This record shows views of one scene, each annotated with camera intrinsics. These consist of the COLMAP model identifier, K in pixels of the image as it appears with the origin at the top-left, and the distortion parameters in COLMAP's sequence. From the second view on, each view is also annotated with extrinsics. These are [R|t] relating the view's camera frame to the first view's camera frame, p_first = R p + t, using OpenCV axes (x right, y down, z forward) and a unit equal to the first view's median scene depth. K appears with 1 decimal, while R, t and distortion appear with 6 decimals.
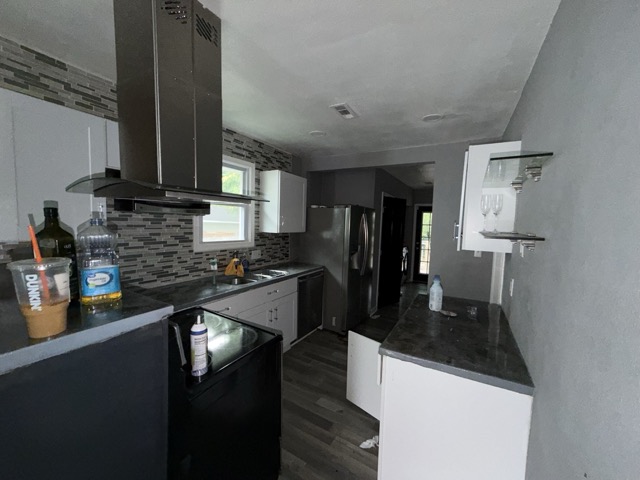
lens RADIAL K [[256.7, 0, 318.8], [0, 256.7, 240.4], [0, 0, 1]] dist [0.002516, 0.000335]
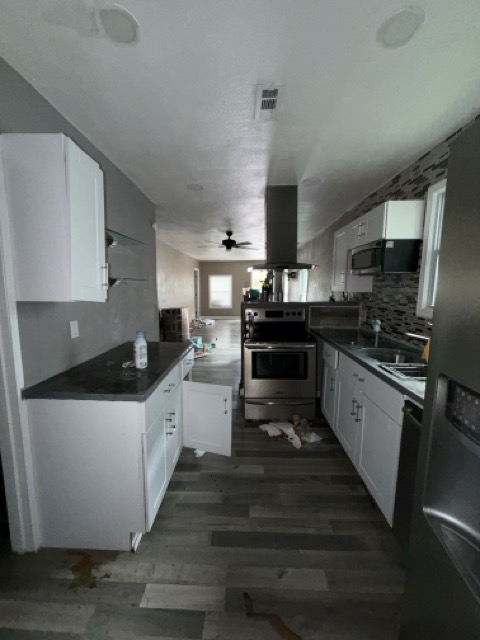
lens RADIAL K [[256.7, 0, 240.3], [0, 256.7, 320.5], [0, 0, 1]] dist [0.002516, 0.000335]
pose [[-0.878067, 0.021292, -0.478064, 0.462384], [-0.072443, 0.981582, 0.176775, -0.050690], [0.473022, 0.189853, -0.860352, 1.524012]]
